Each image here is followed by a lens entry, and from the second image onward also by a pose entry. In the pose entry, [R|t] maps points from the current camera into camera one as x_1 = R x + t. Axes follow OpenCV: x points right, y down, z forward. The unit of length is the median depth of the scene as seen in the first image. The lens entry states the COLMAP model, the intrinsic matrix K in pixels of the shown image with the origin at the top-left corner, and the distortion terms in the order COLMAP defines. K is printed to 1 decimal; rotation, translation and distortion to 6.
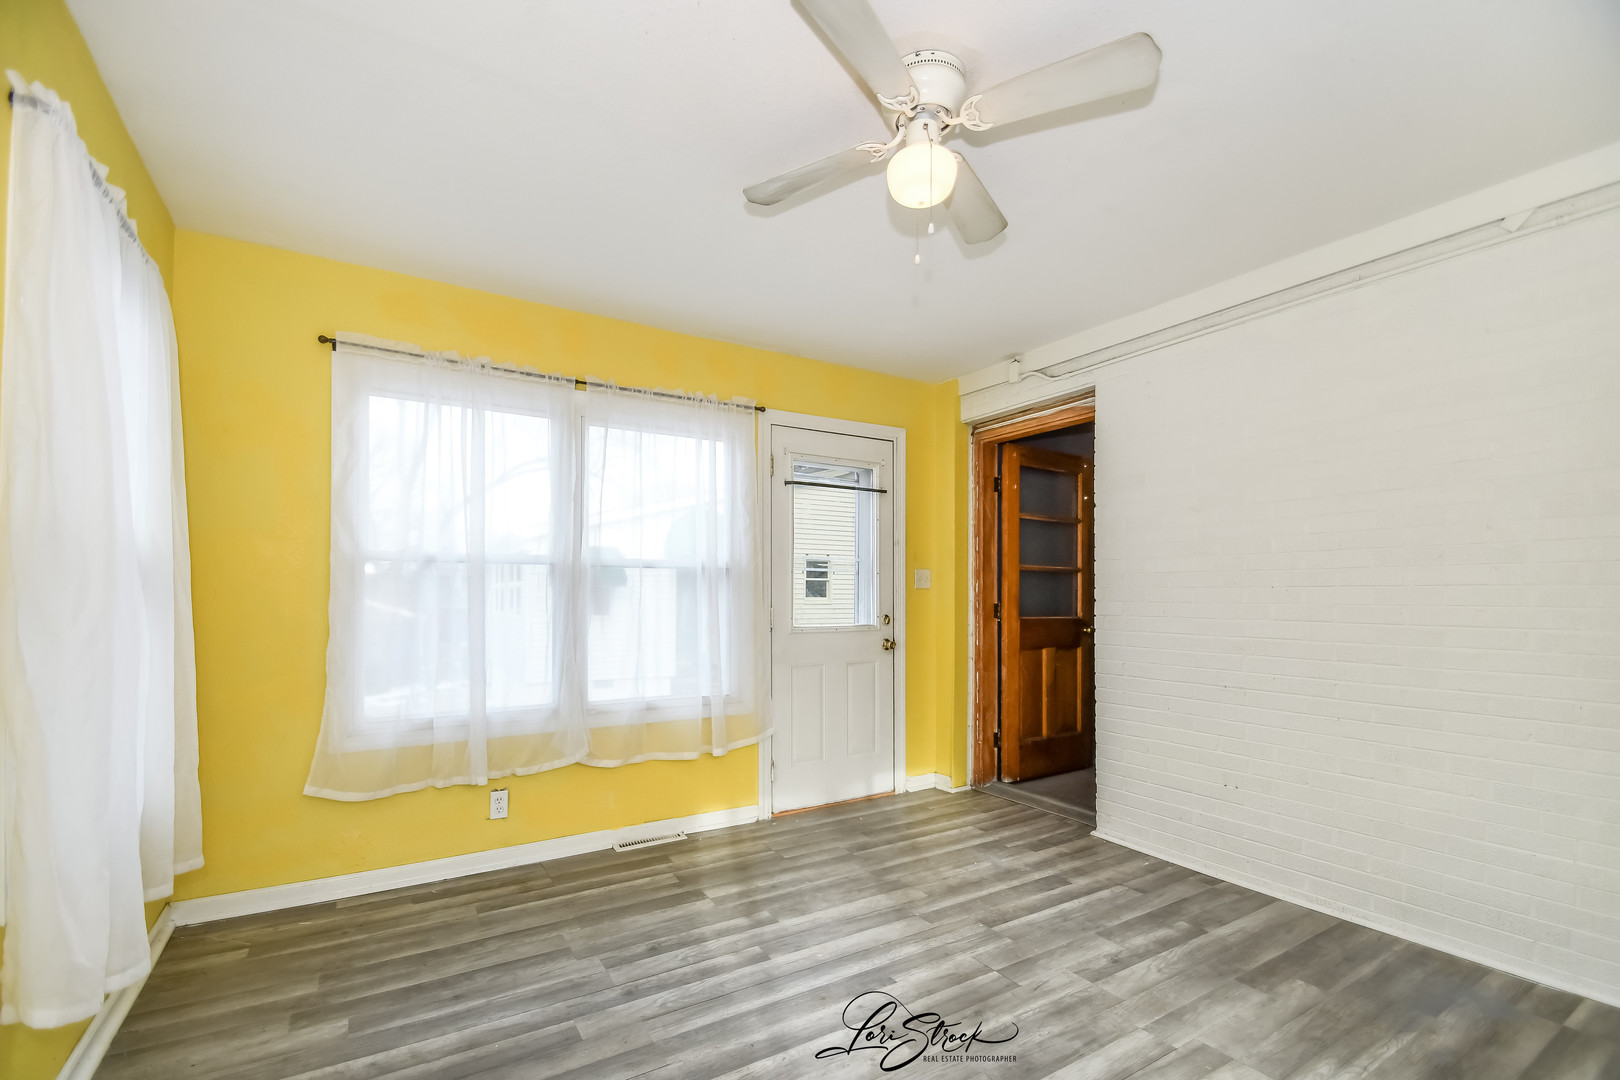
lens RADIAL K [[721.3, 0, 811.3], [0, 721.3, 598.5], [0, 0, 1]] dist [-0.013492, -0.000497]
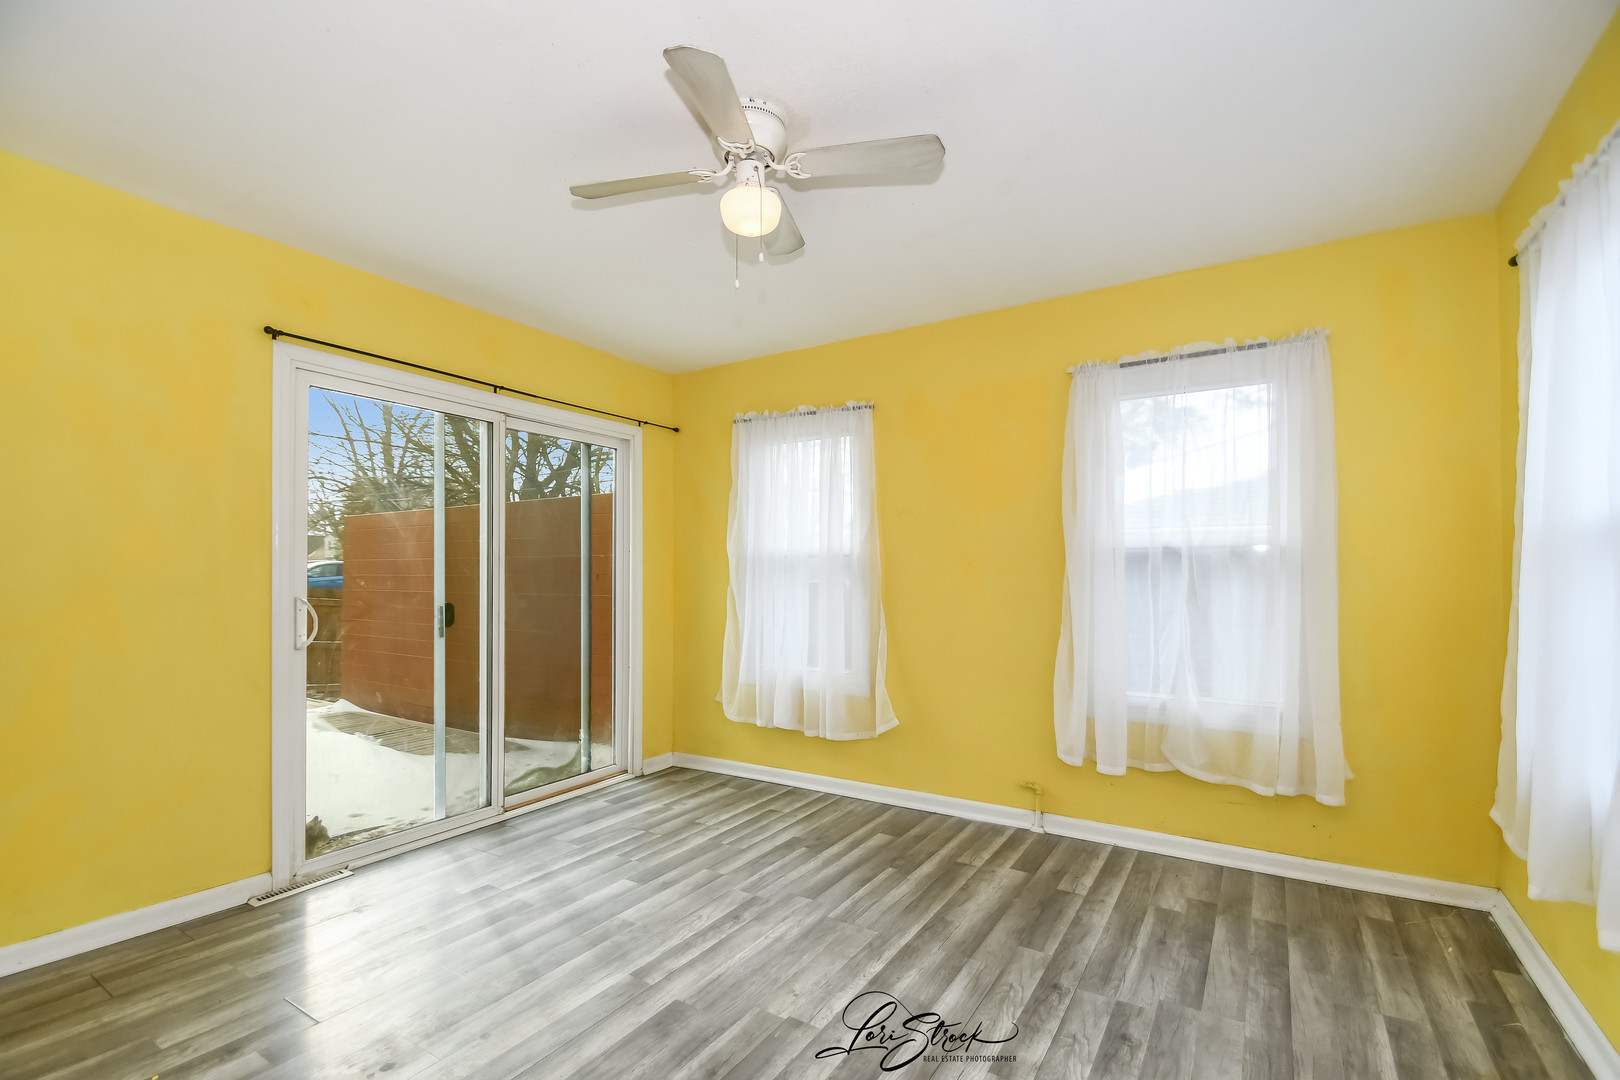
lens RADIAL K [[721.3, 0, 811.7], [0, 721.3, 551.3], [0, 0, 1]] dist [-0.013492, -0.000497]
pose [[-0.901886, -0.015161, -0.431709, 0.444035], [-0.003338, 0.999599, -0.028131, -0.017648], [0.431962, -0.023930, -0.901574, 1.621023]]
